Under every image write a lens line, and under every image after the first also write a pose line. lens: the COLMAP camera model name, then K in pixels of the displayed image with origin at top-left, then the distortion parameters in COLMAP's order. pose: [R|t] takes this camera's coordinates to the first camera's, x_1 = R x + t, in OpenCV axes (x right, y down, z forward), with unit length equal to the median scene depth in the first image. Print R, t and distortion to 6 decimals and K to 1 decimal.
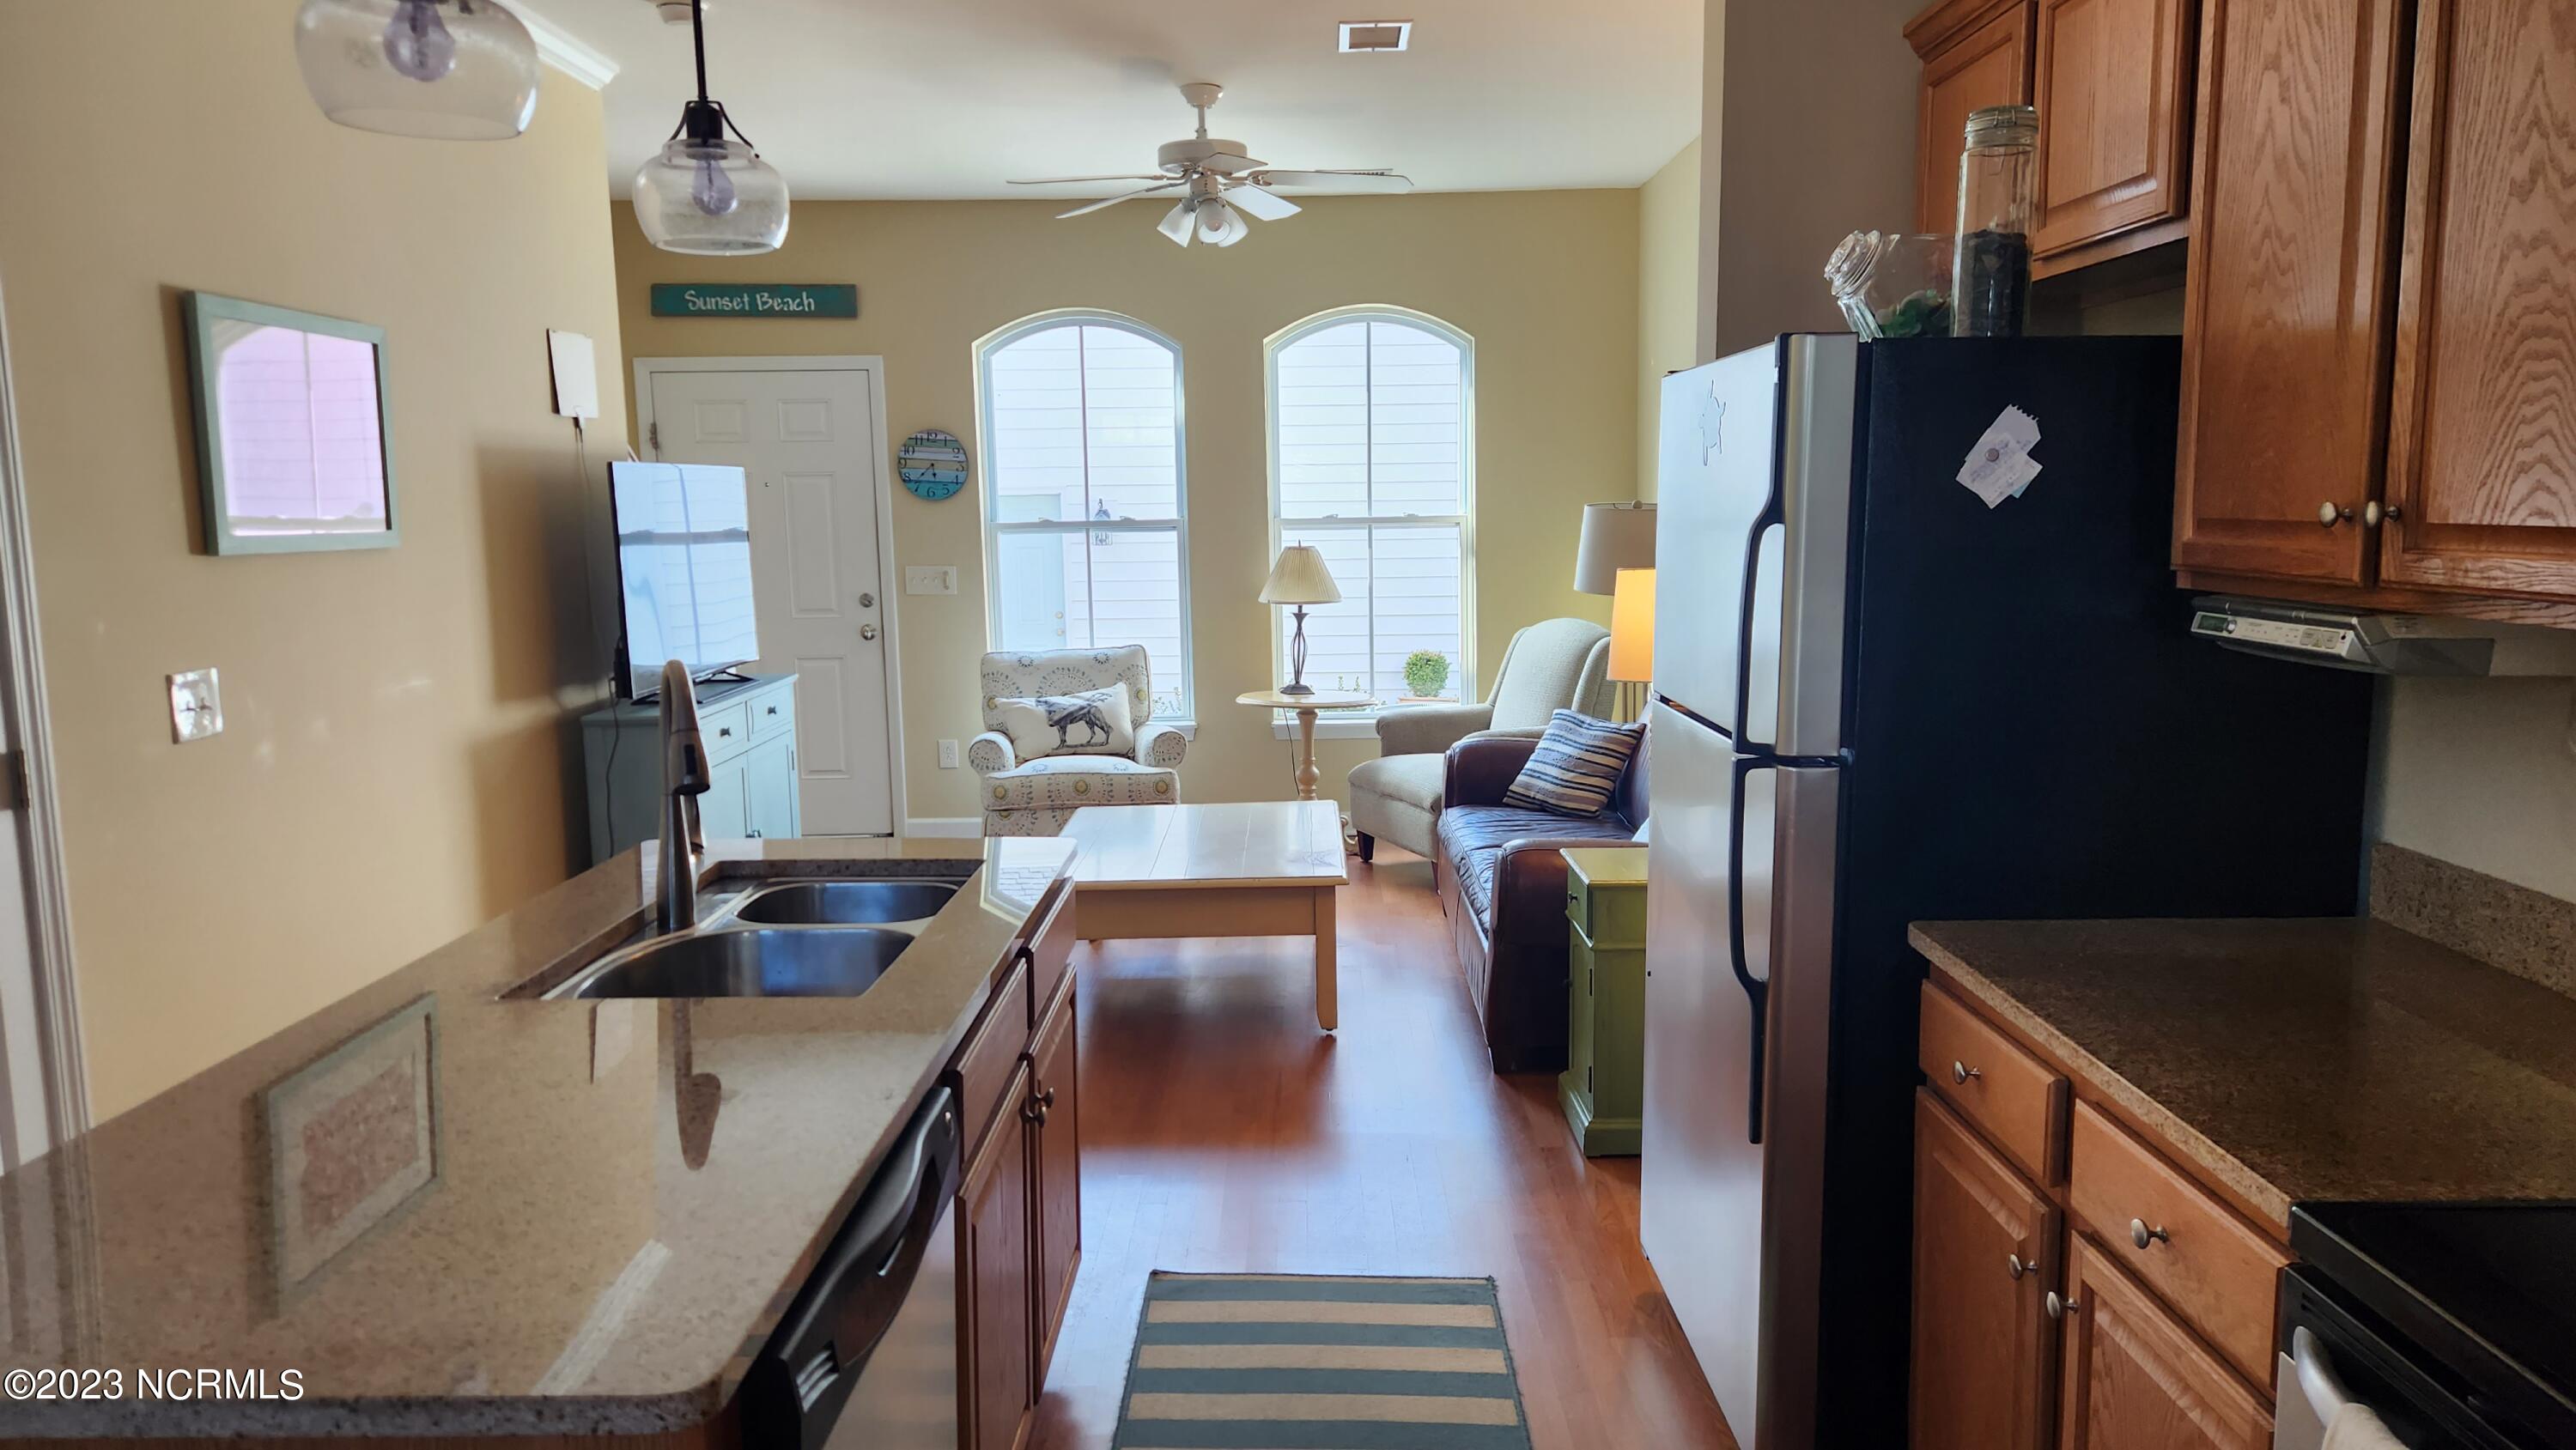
lens RADIAL K [[1723.6, 0, 1268.9], [0, 1723.6, 729.7], [0, 0, 1]] dist [0.069110, -0.050291]
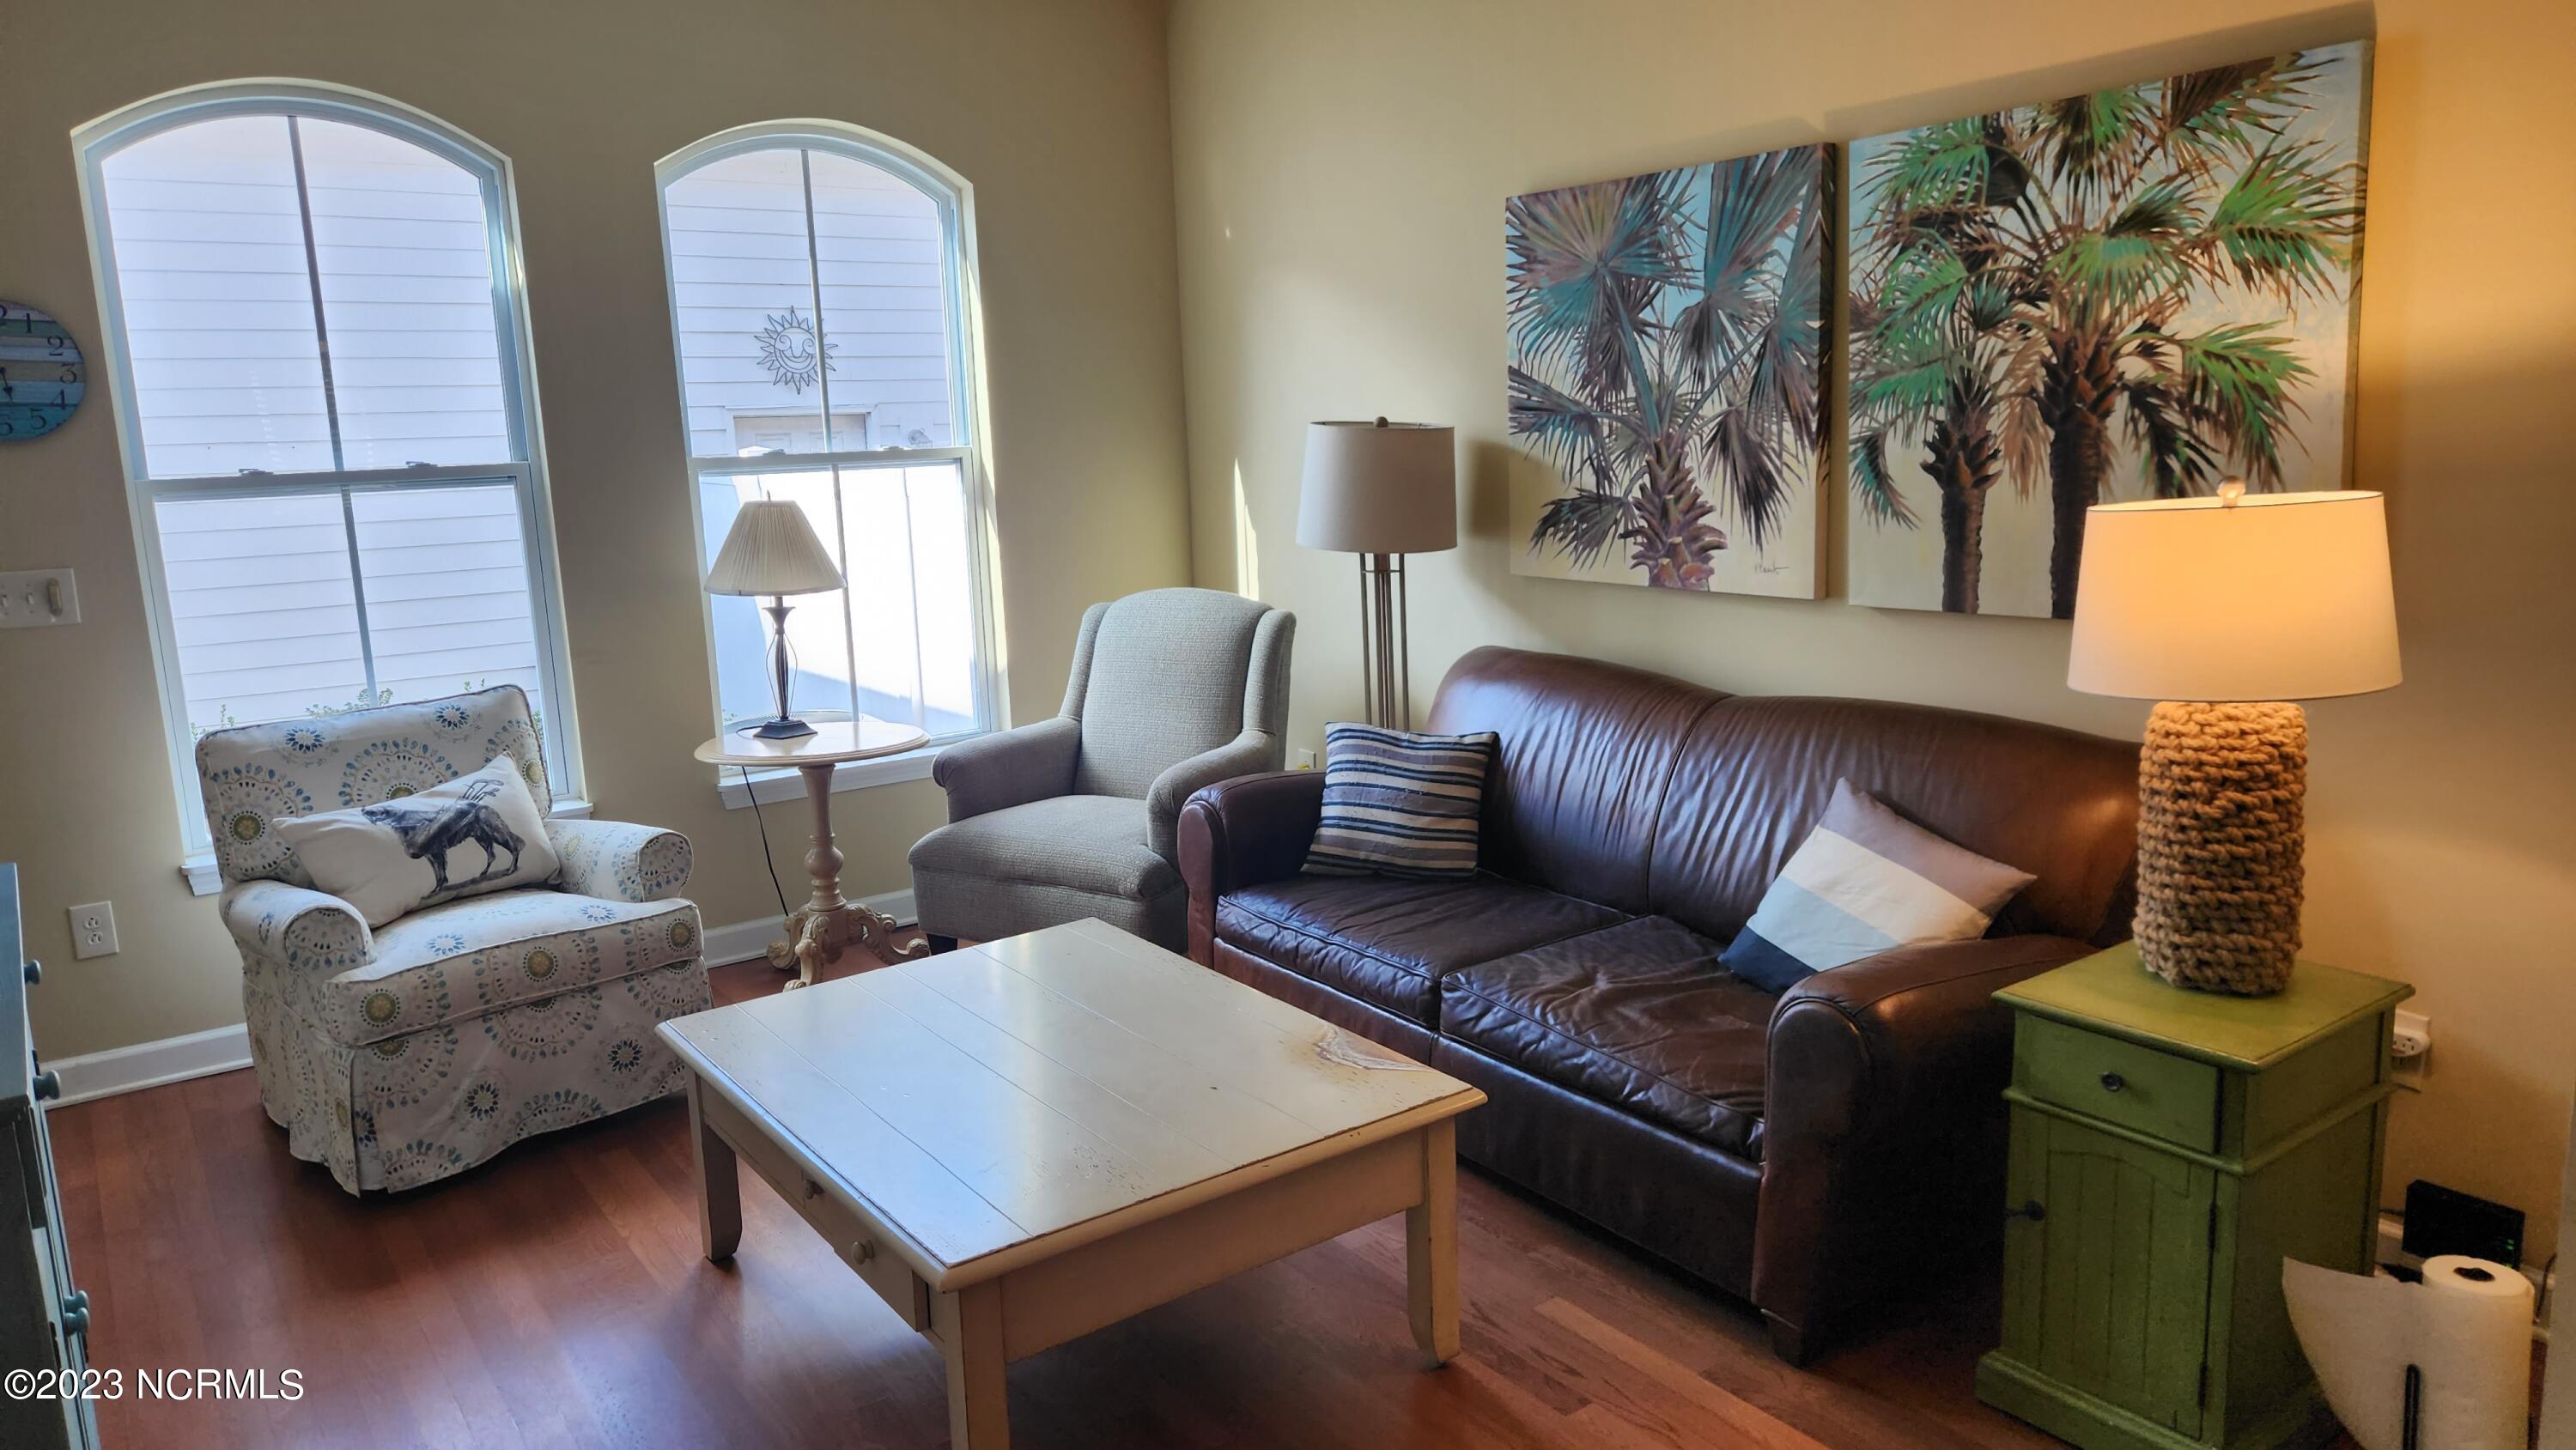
lens RADIAL K [[1723.6, 0, 1193.5], [0, 1723.6, 702.2], [0, 0, 1]] dist [0.069110, -0.050291]
pose [[0.814933, -0.111204, 0.568787, -0.222605], [0.101895, 0.993623, 0.048273, -0.049061], [-0.570528, 0.018617, 0.821067, 0.403065]]
